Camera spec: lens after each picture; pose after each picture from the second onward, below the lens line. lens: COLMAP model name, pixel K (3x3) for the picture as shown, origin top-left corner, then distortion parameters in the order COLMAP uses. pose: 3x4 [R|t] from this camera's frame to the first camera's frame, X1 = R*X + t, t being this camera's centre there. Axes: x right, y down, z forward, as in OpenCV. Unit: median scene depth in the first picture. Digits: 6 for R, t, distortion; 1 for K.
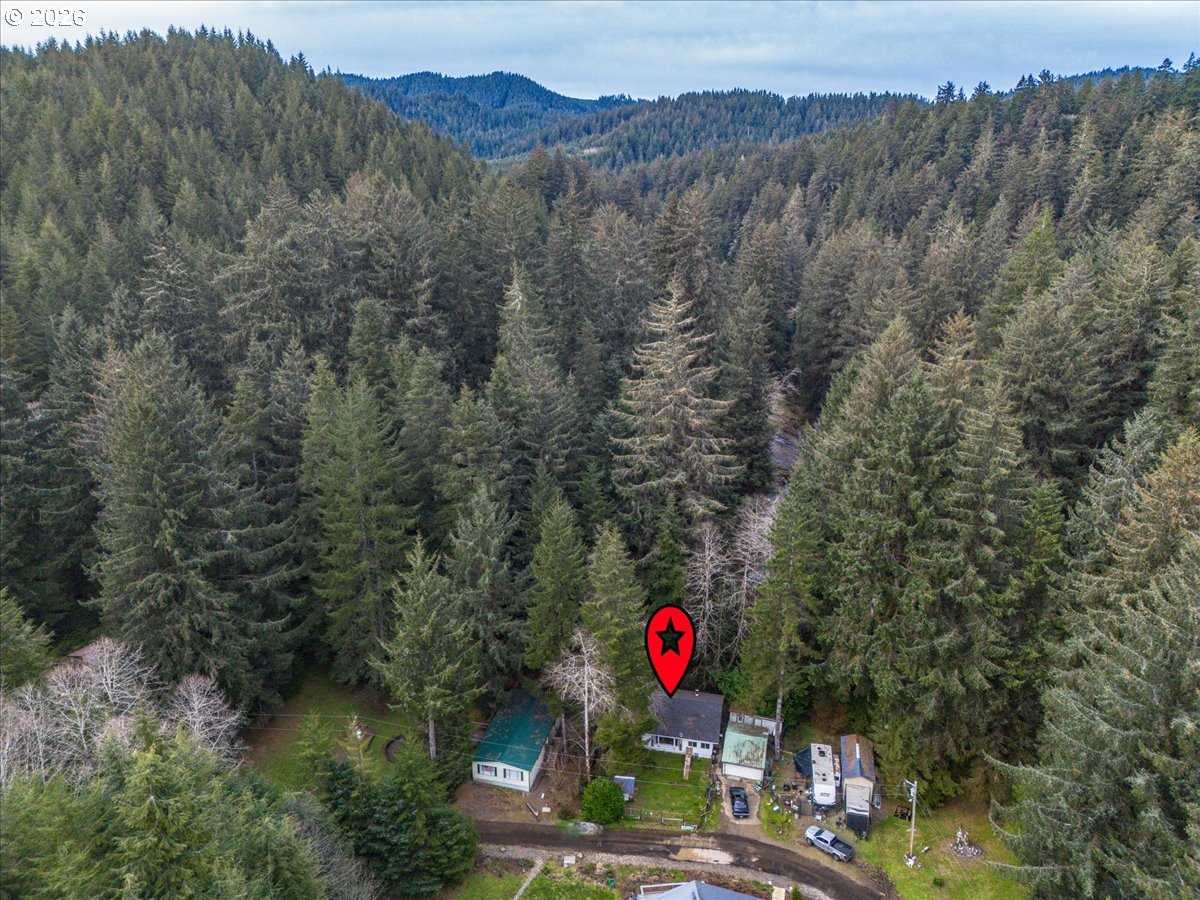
lens RADIAL K [[839.3, 0, 599.0], [0, 839.3, 446.6], [0, 0, 1]] dist [0.054888, -0.039841]
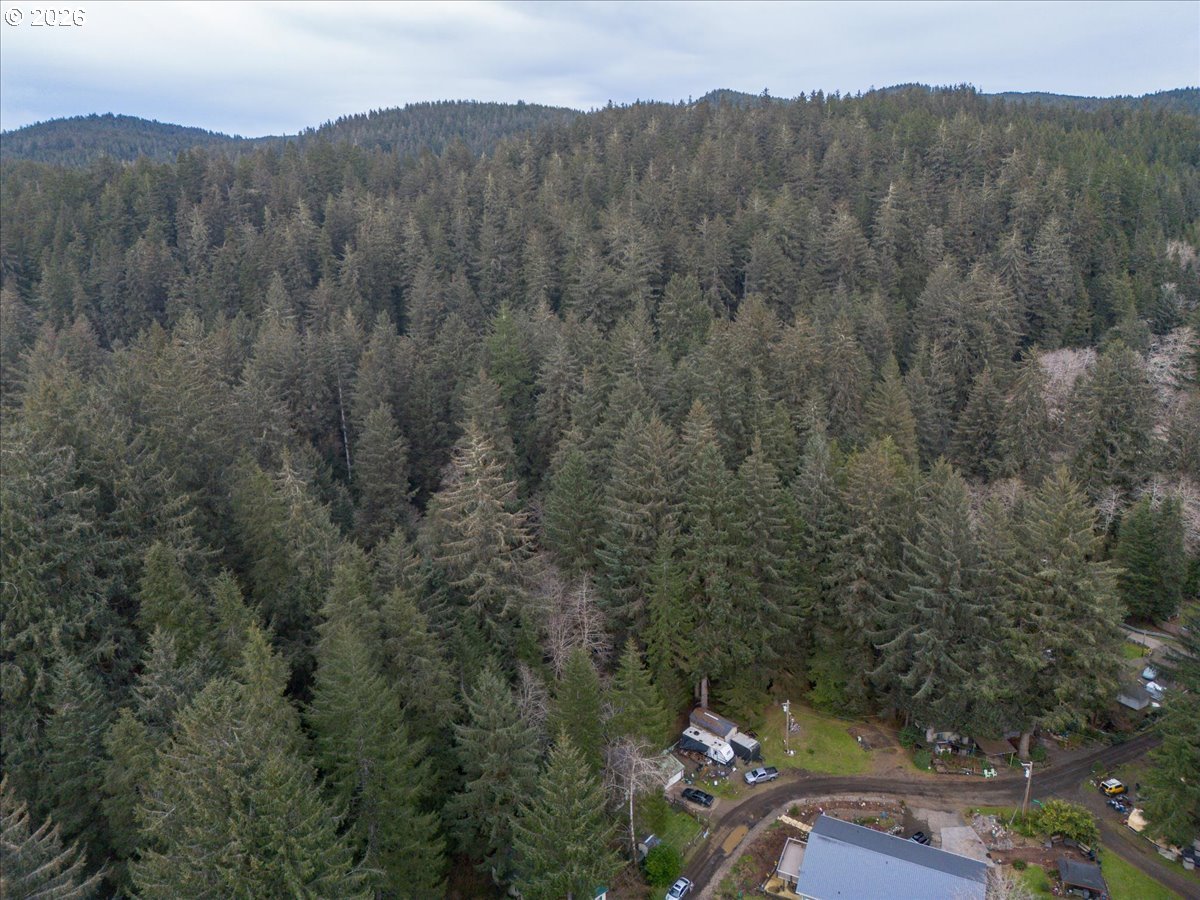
lens RADIAL K [[839.3, 0, 599.0], [0, 839.3, 446.6], [0, 0, 1]] dist [0.054888, -0.039841]
pose [[0.514983, -0.261599, 0.816308, -0.838091], [0.294468, 0.948331, 0.118138, -0.289154], [-0.805035, 0.179537, 0.565407, 0.298654]]
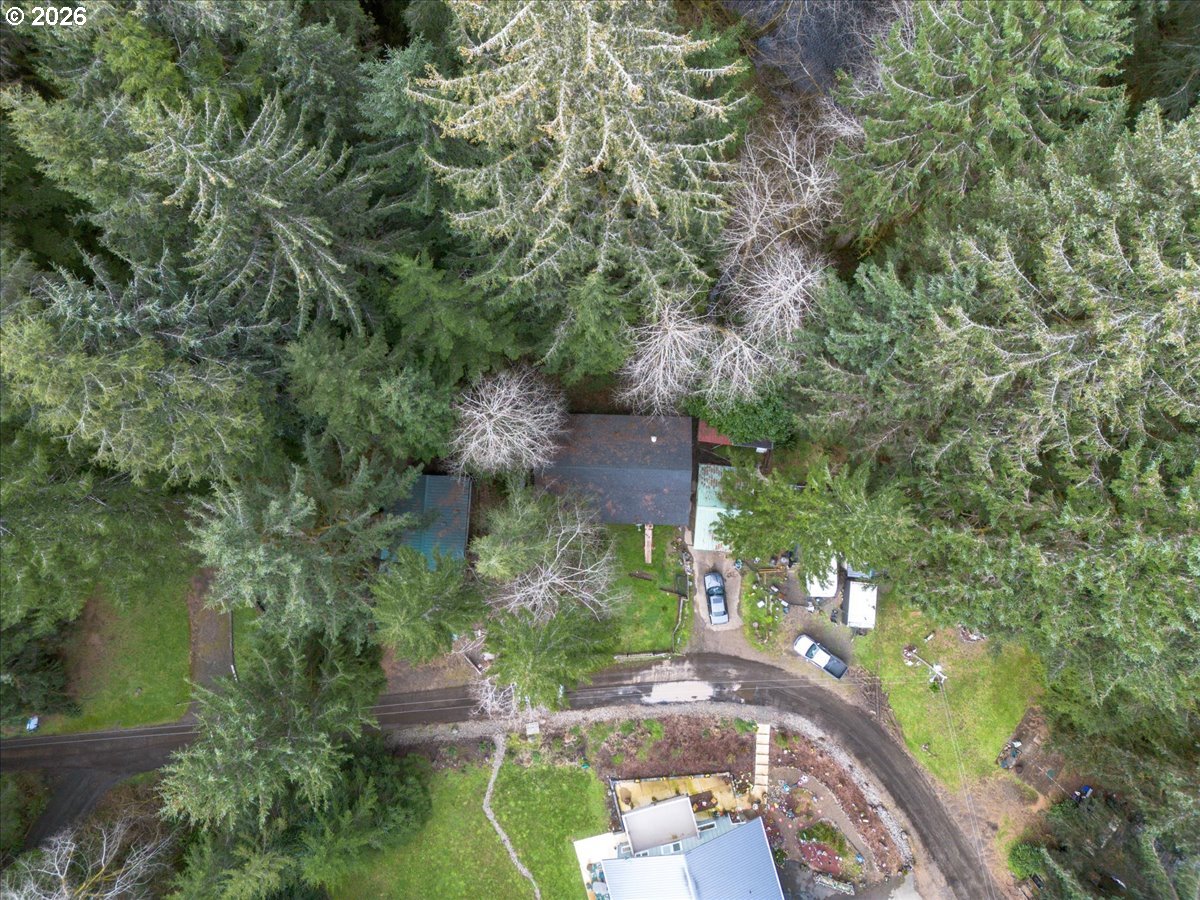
lens RADIAL K [[839.3, 0, 599.0], [0, 839.3, 446.6], [0, 0, 1]] dist [0.054888, -0.039841]
pose [[0.983232, -0.181866, -0.013429, 0.092514], [0.077181, 0.348284, 0.934206, -0.407927], [-0.165224, -0.919578, 0.356480, 0.875644]]
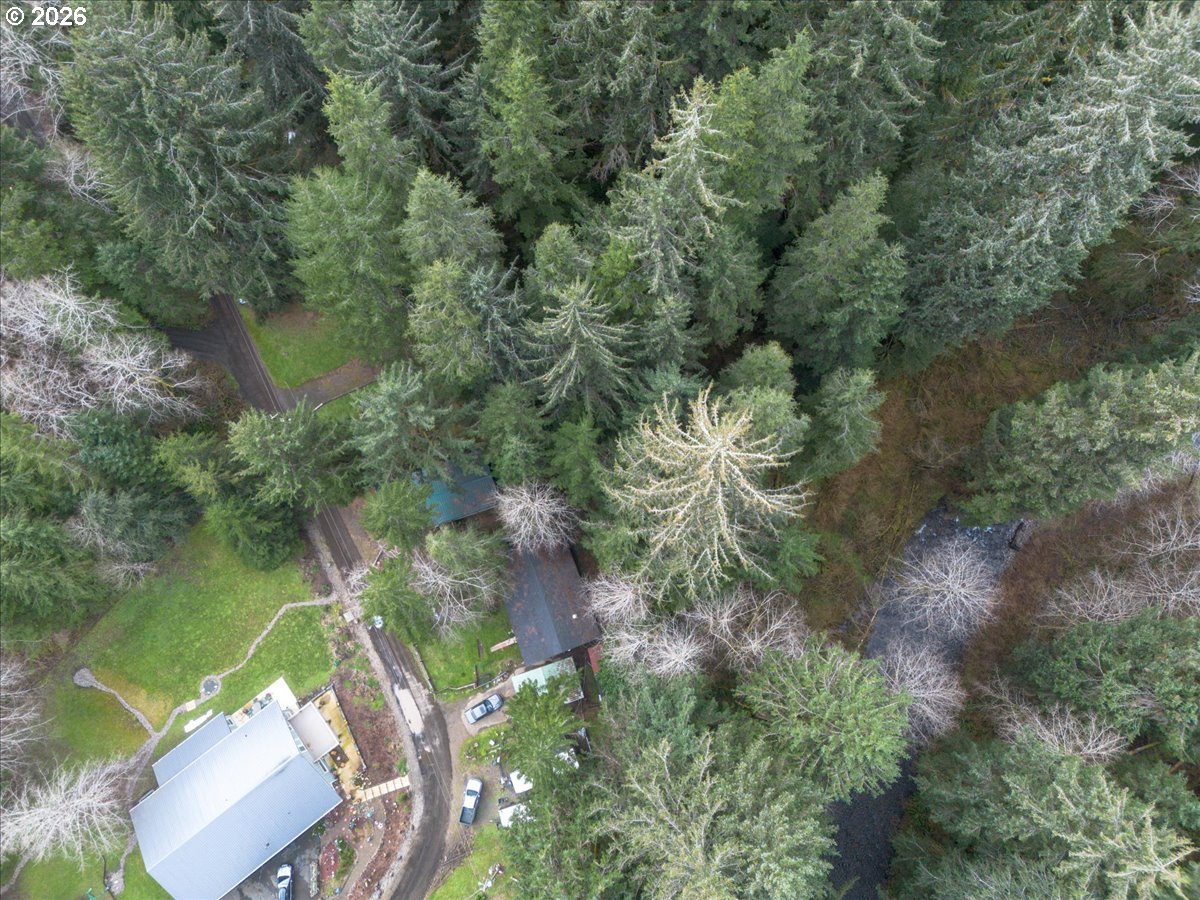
lens RADIAL K [[839.3, 0, 599.0], [0, 839.3, 446.6], [0, 0, 1]] dist [0.054888, -0.039841]
pose [[0.542497, 0.819236, -0.185875, 0.173667], [-0.243494, 0.365113, 0.898556, -0.730475], [0.803995, -0.442205, 0.397552, 0.847261]]
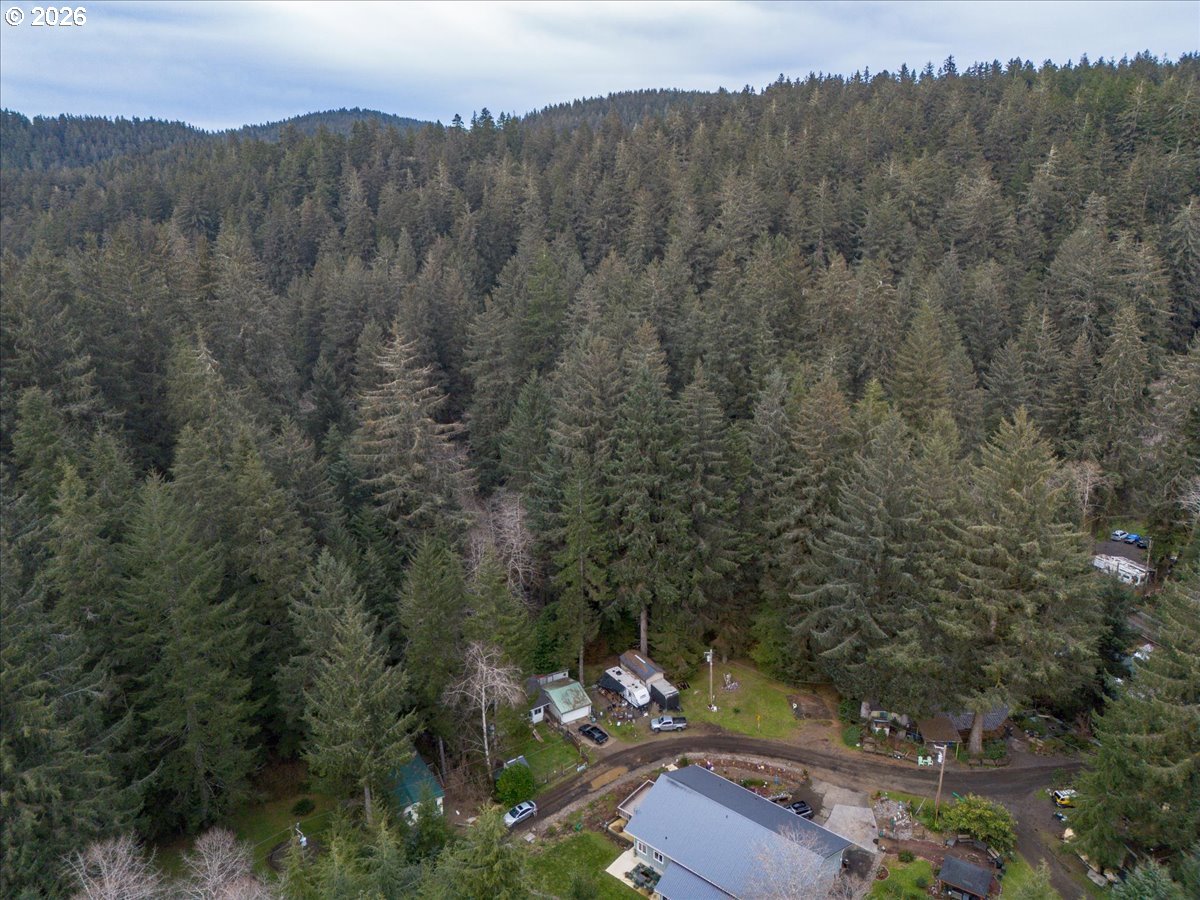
lens RADIAL K [[839.3, 0, 599.0], [0, 839.3, 446.6], [0, 0, 1]] dist [0.054888, -0.039841]
pose [[0.703826, -0.212628, 0.677804, -0.575271], [0.231841, 0.970662, 0.063756, -0.059961], [-0.671475, 0.112270, 0.732473, 0.054742]]
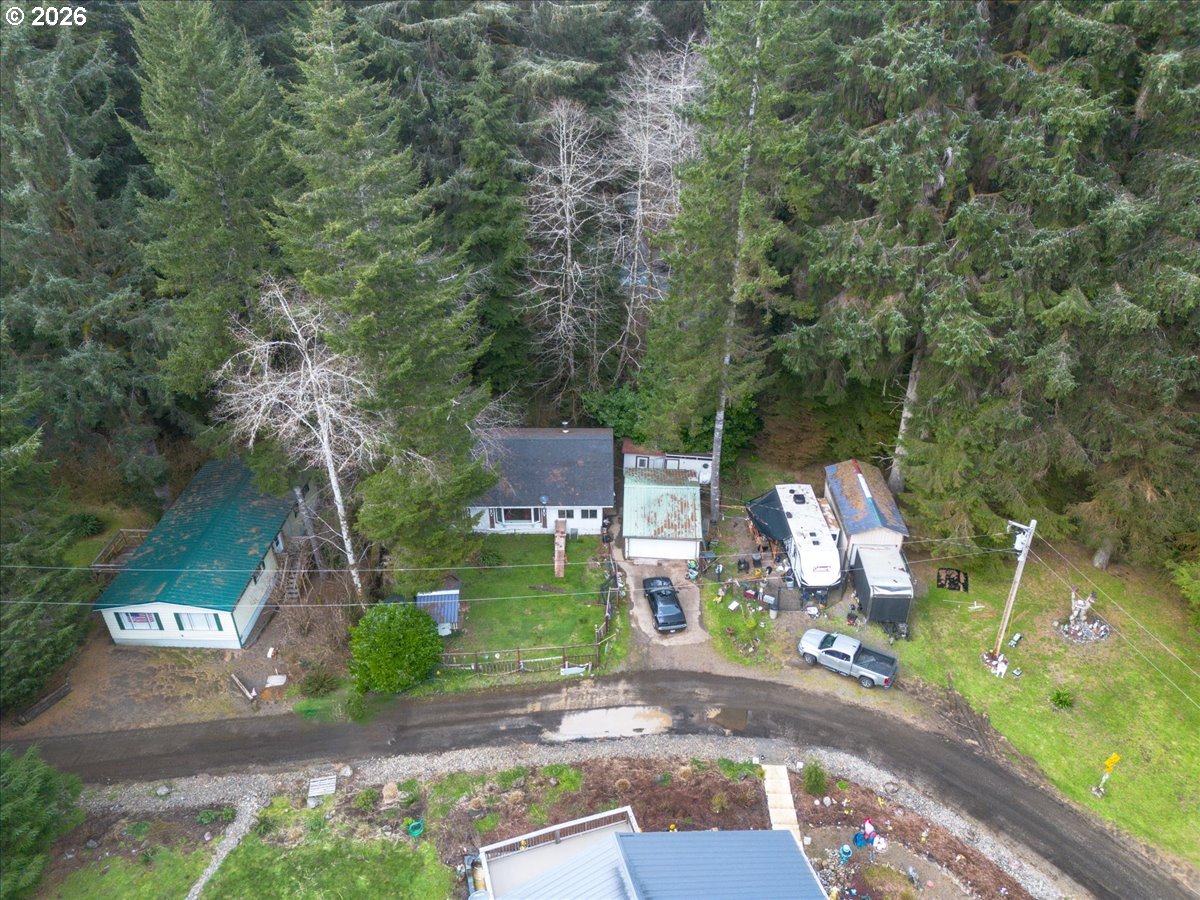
lens RADIAL K [[839.3, 0, 599.0], [0, 839.3, 446.6], [0, 0, 1]] dist [0.054888, -0.039841]
pose [[0.978160, -0.112524, 0.174763, 0.046639], [0.067260, 0.966909, 0.246096, 0.196872], [-0.196672, -0.228967, 0.953360, 0.541075]]
